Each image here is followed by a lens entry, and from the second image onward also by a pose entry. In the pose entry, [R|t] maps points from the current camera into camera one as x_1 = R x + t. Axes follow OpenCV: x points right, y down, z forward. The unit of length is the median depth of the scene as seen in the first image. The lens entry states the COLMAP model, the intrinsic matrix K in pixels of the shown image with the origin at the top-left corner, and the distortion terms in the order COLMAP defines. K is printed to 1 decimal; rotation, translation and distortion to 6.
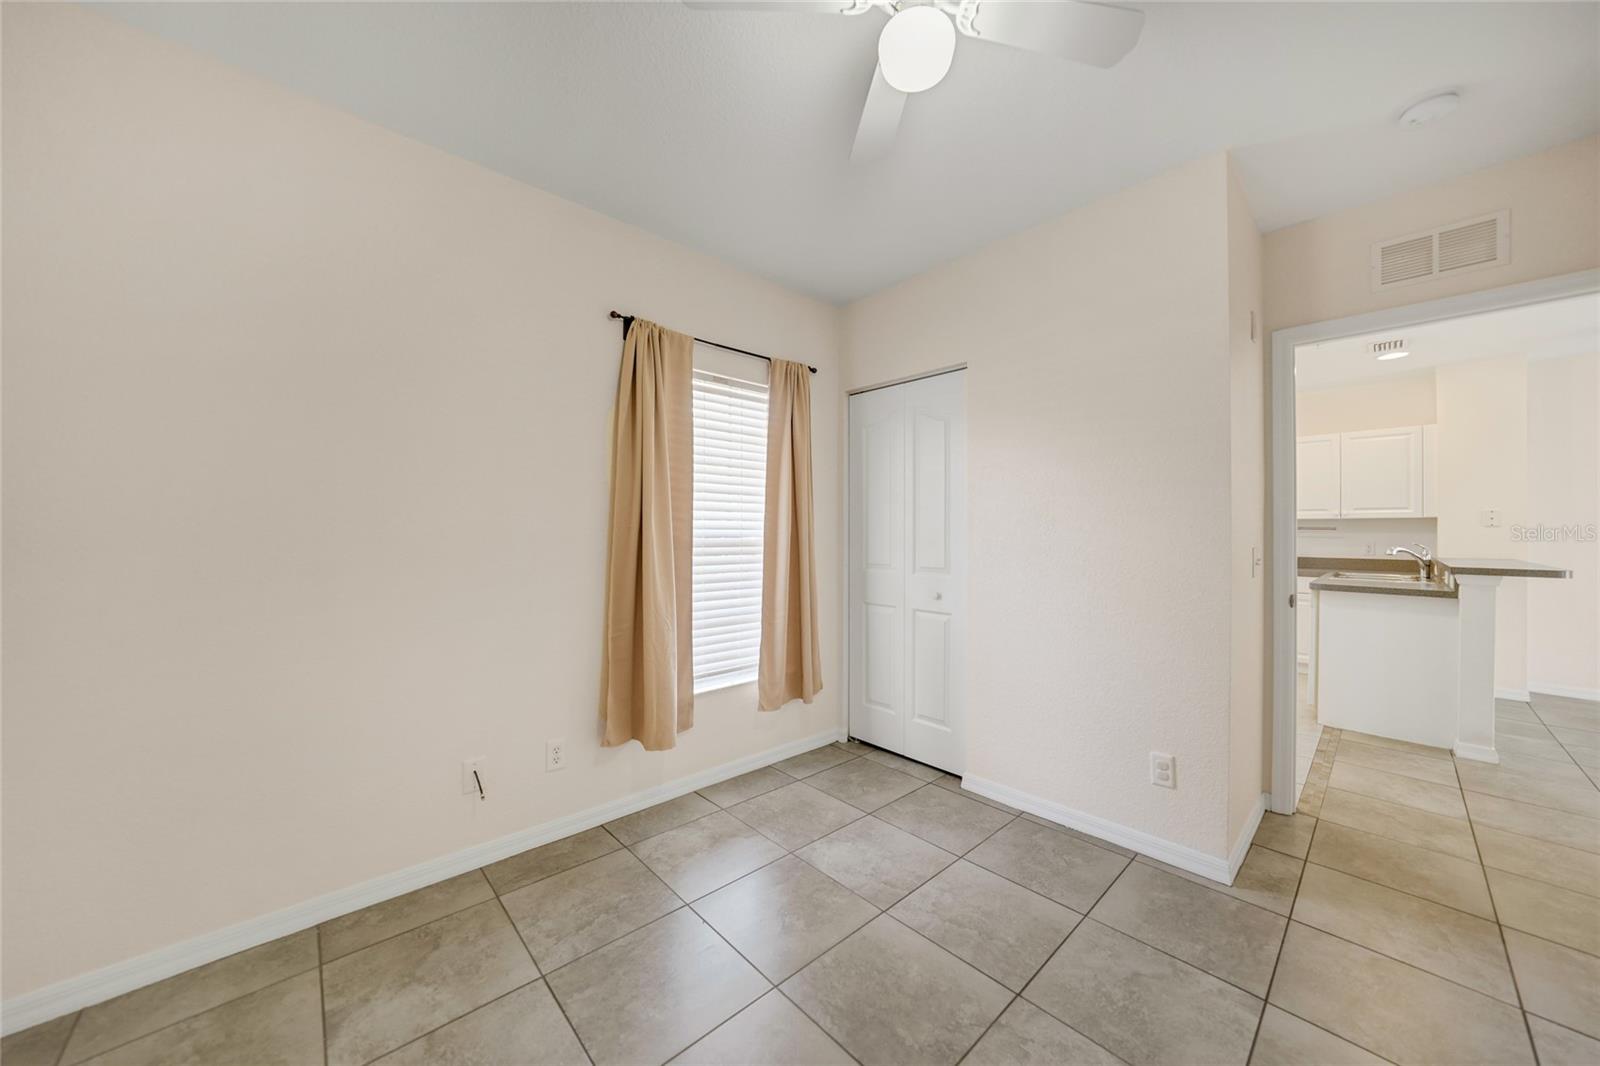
lens RADIAL K [[577.5, 0, 800.0], [0, 577.5, 533.0], [0, 0, 1]] dist [-0.020573, 0.000455]
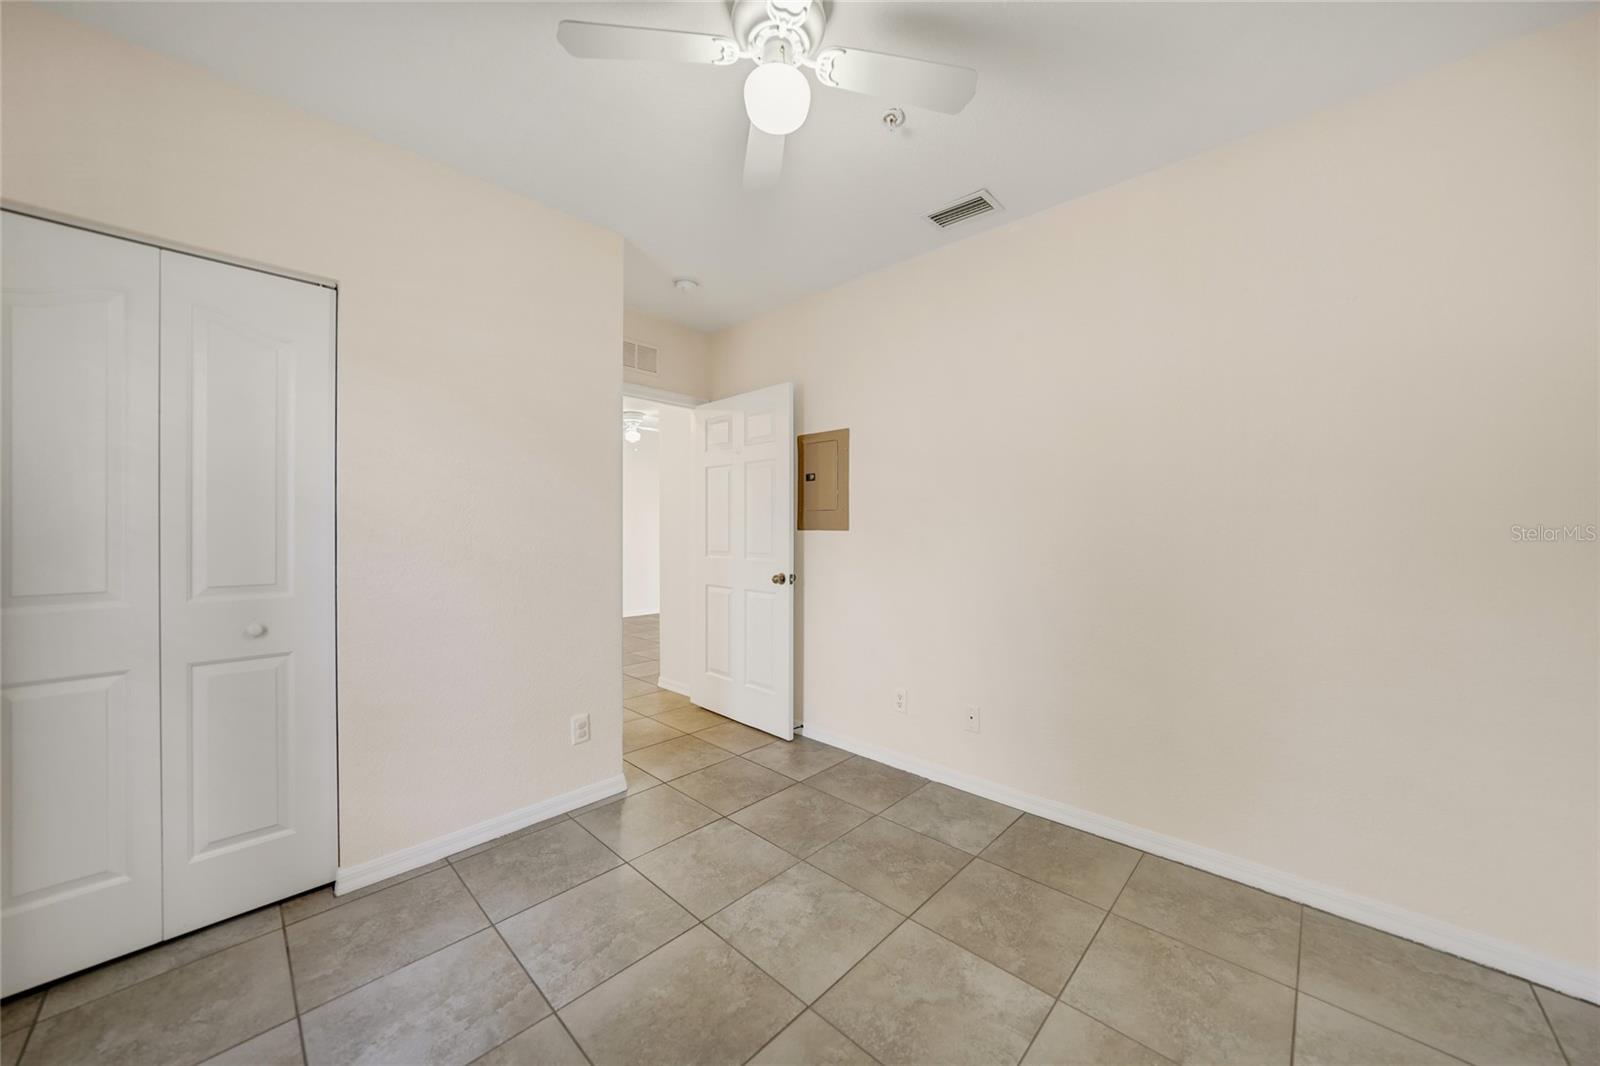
lens RADIAL K [[560.5, 0, 823.8], [0, 560.5, 533.0], [0, 0, 1]] dist [-0.032962, 0.006508]
pose [[-0.104873, -0.013409, 0.994395, -0.506750], [0.001418, 0.999906, 0.013632, -0.003368], [-0.994485, 0.002839, -0.104844, 0.574520]]
